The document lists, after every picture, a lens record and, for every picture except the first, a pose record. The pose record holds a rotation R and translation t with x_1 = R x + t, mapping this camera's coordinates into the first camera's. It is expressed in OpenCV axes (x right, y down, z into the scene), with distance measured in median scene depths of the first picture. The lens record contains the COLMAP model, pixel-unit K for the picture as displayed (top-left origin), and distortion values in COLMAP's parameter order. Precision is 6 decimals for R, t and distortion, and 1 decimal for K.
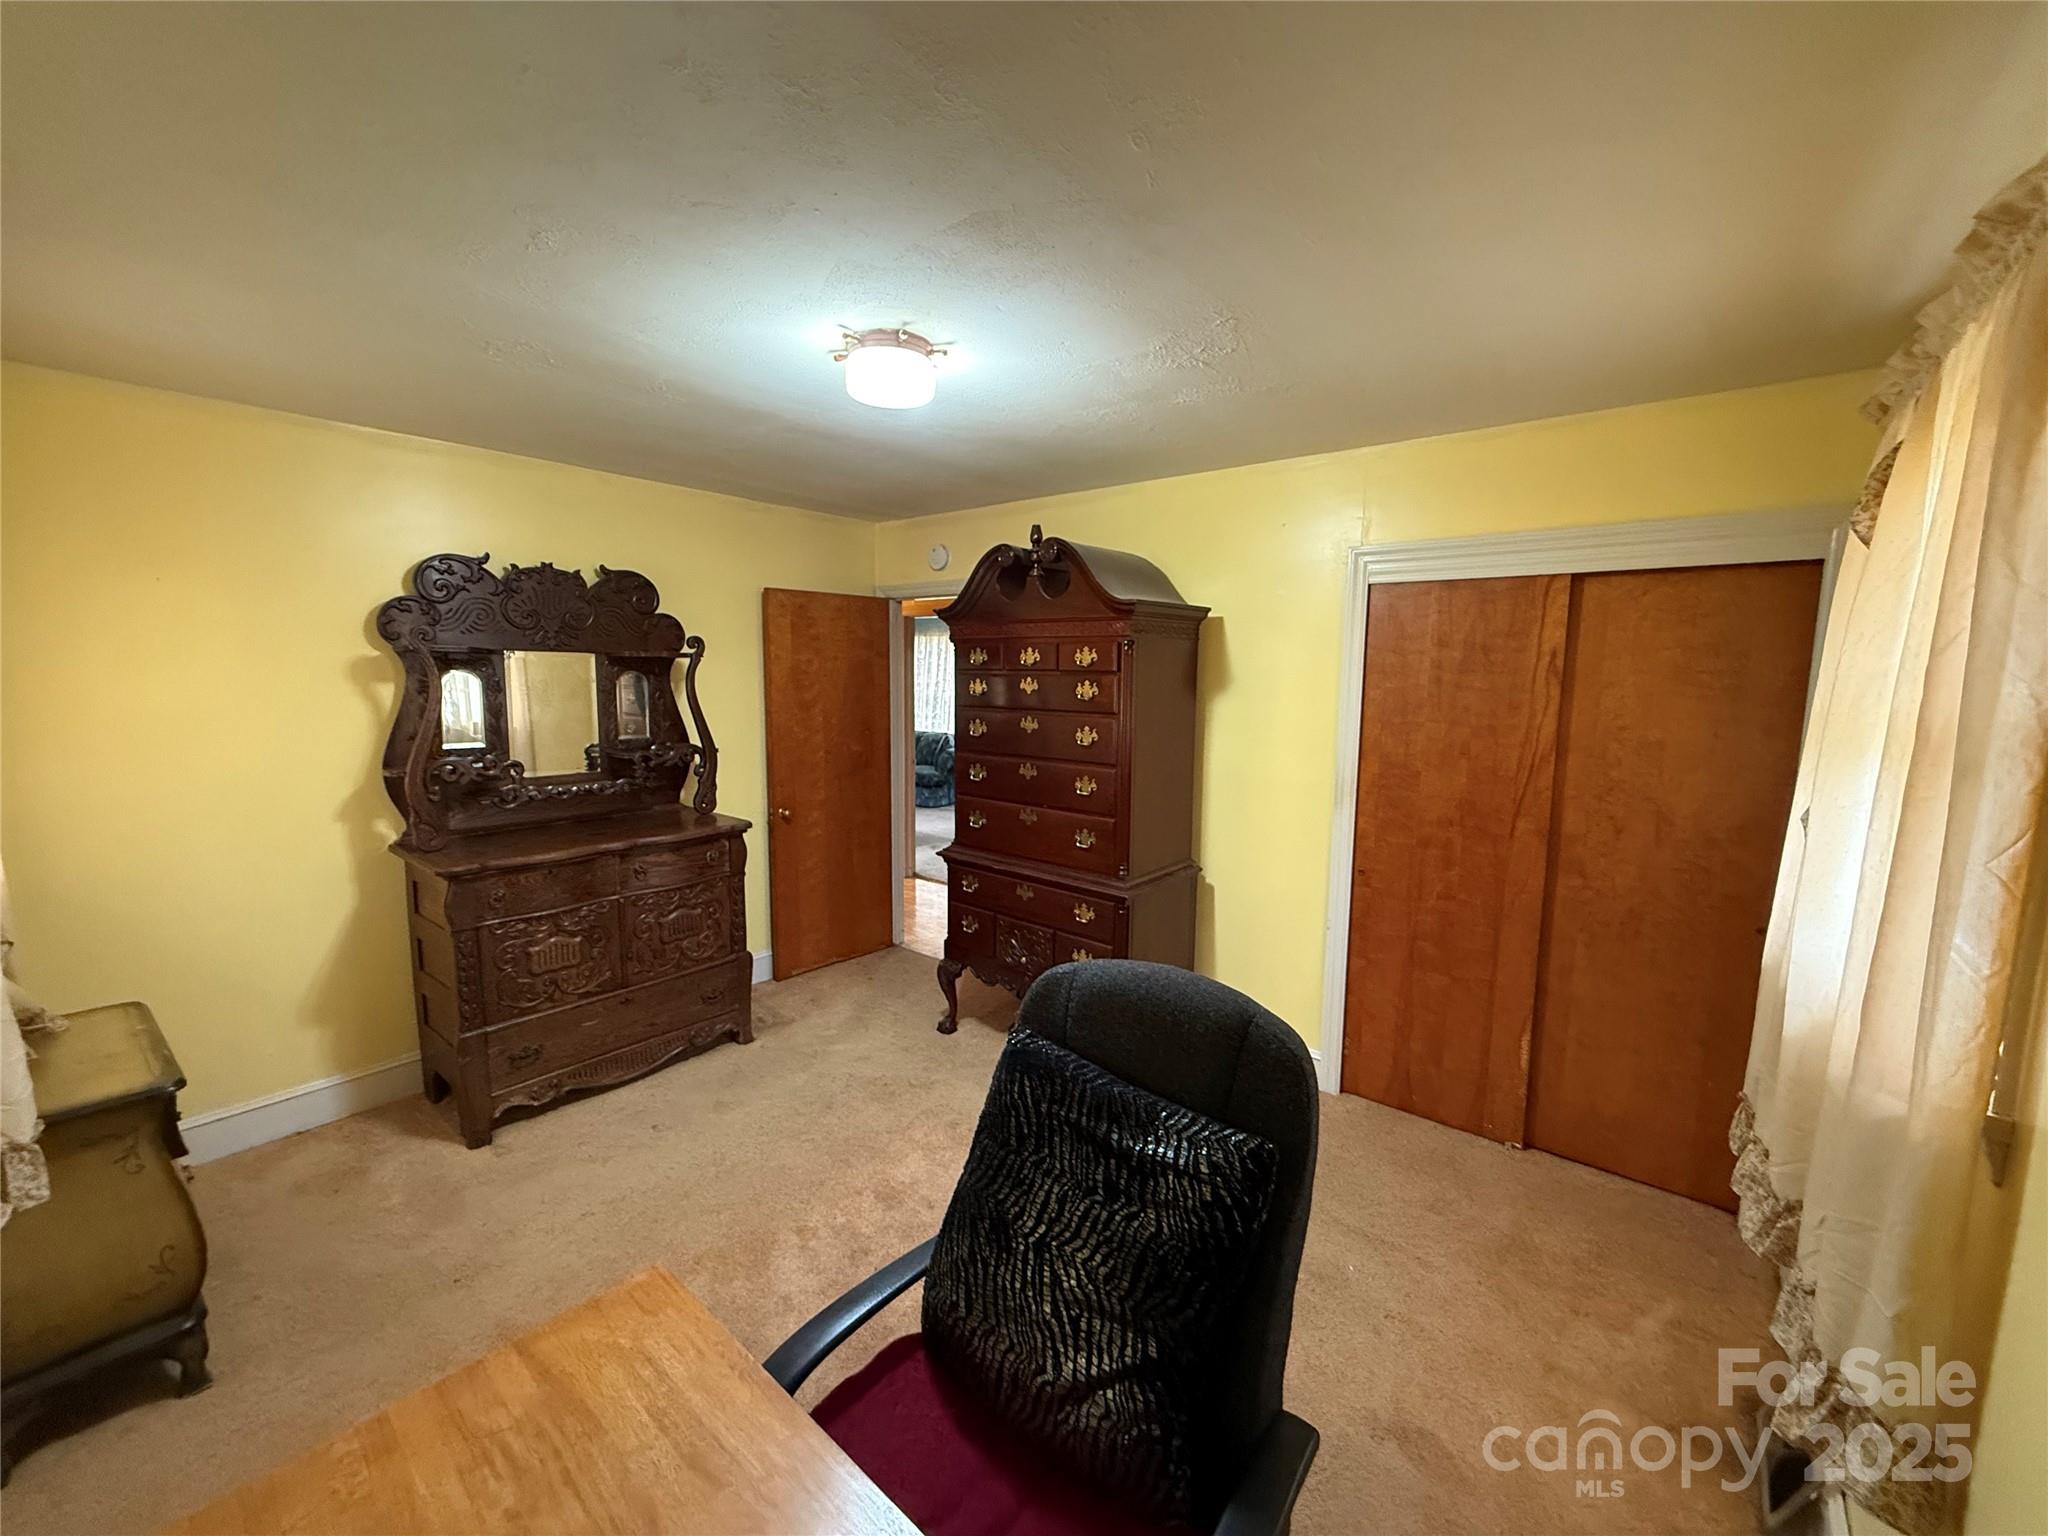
lens RADIAL K [[816.5, 0, 1017.4], [0, 816.5, 769.8], [0, 0, 1]] dist [0.000755, -0.000049]
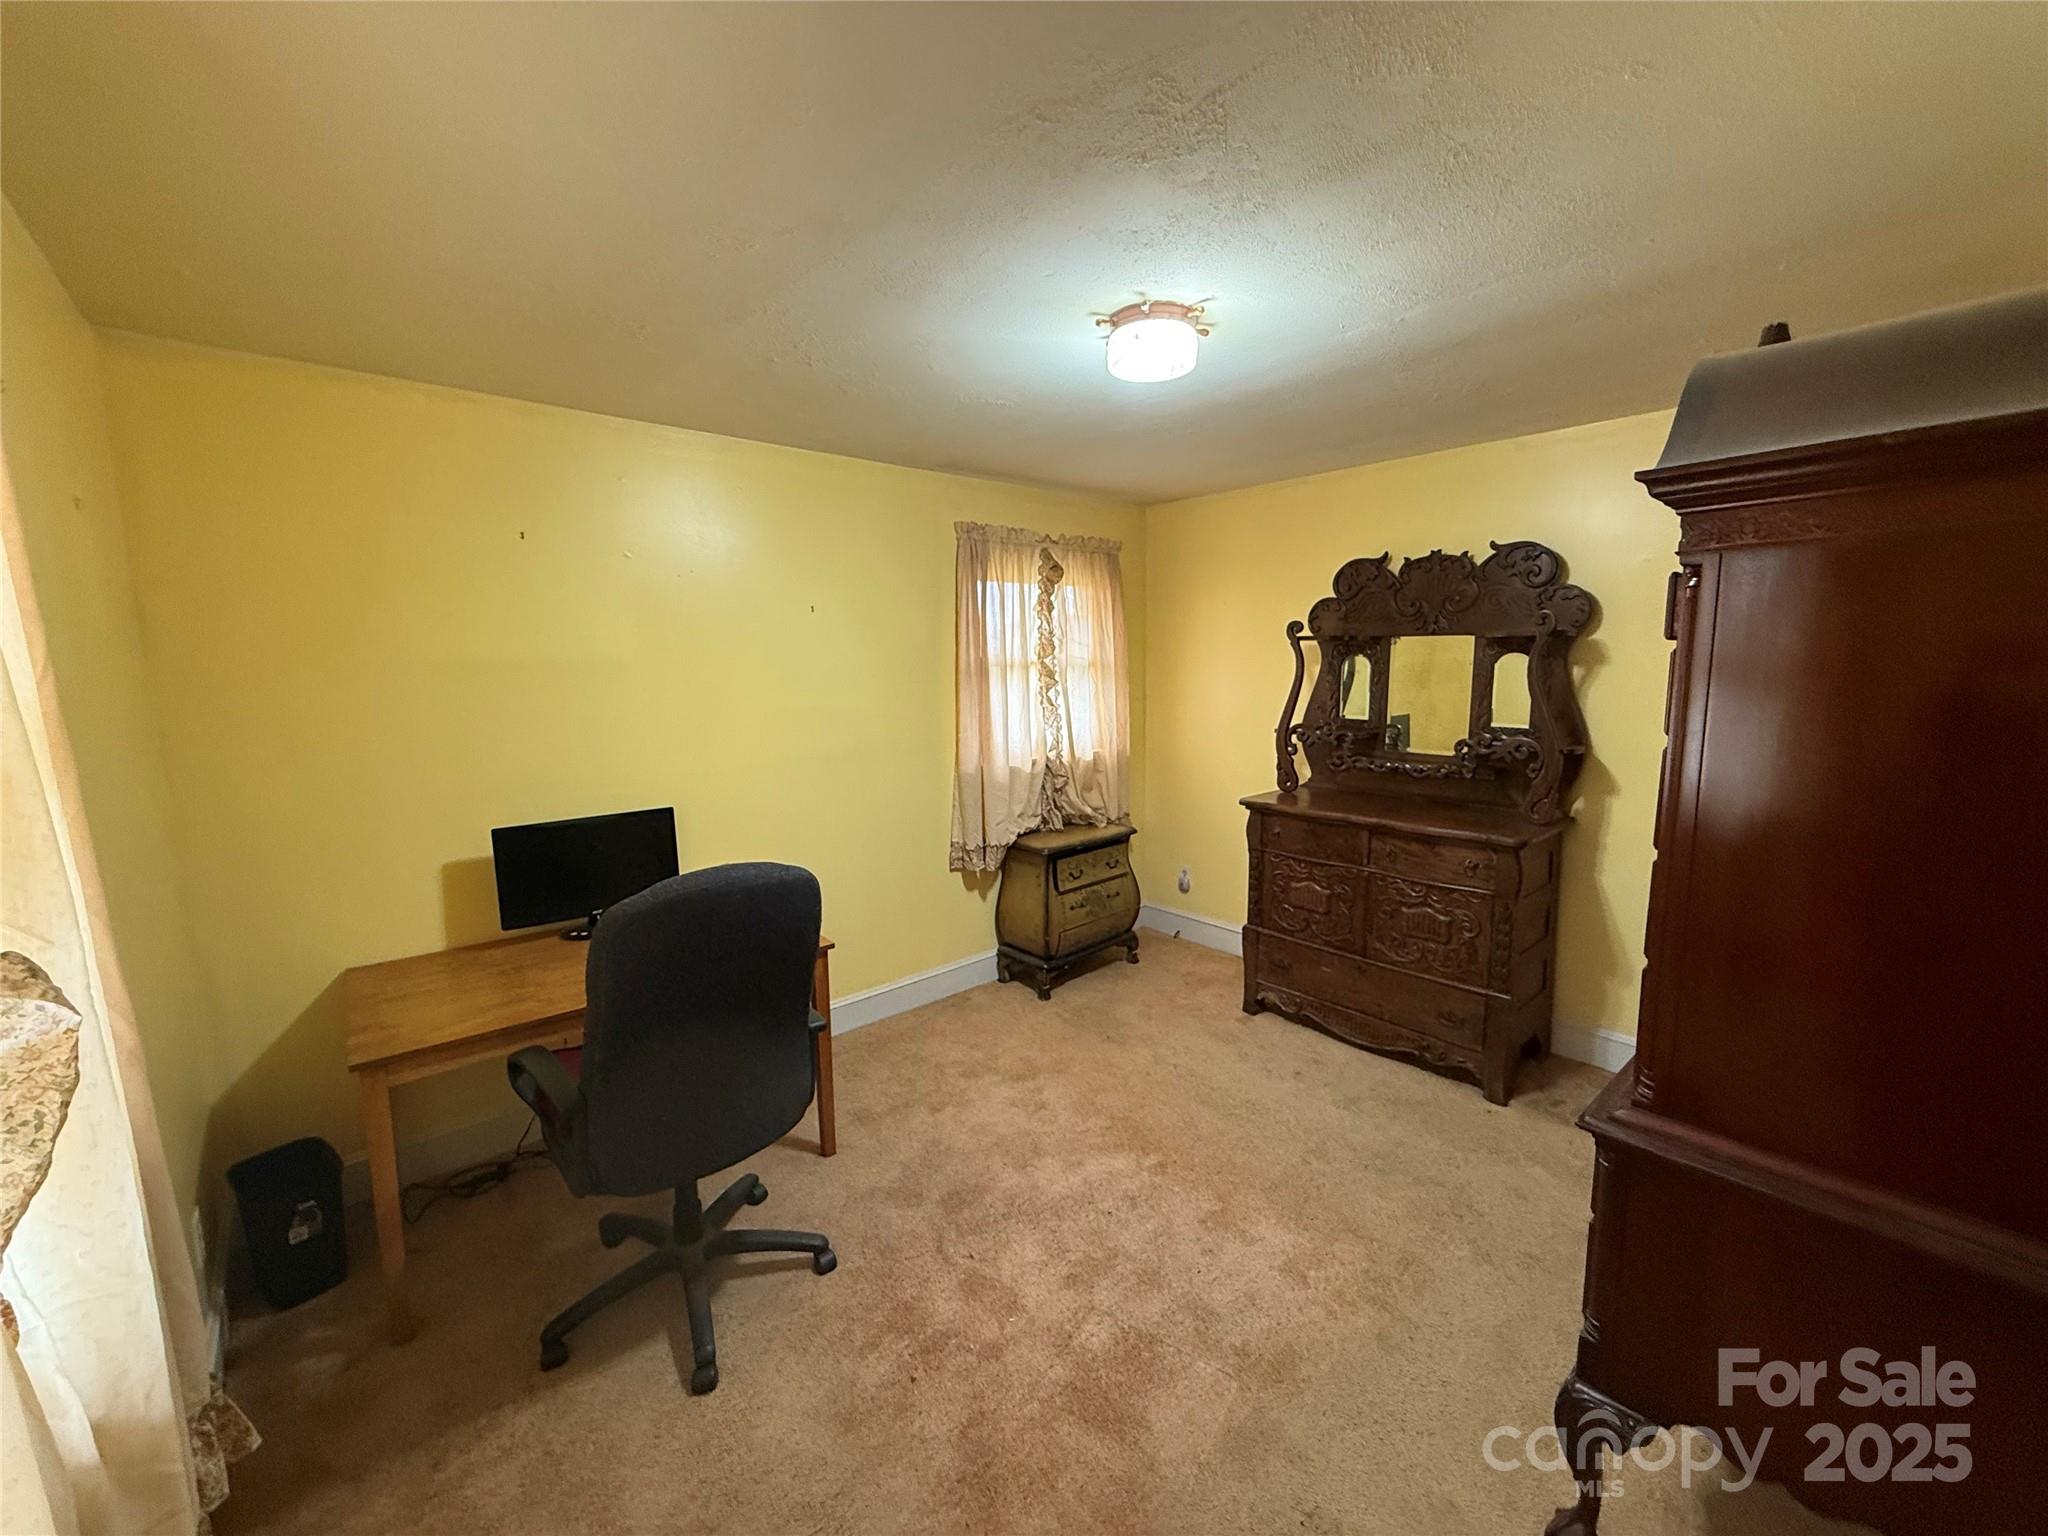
lens RADIAL K [[816.5, 0, 1017.4], [0, 816.5, 769.8], [0, 0, 1]] dist [0.000755, -0.000049]
pose [[-0.155603, 0.128150, -0.979472, 0.584521], [-0.113249, 0.982697, 0.146563, -0.072525], [0.981306, 0.133730, -0.138398, 0.679187]]
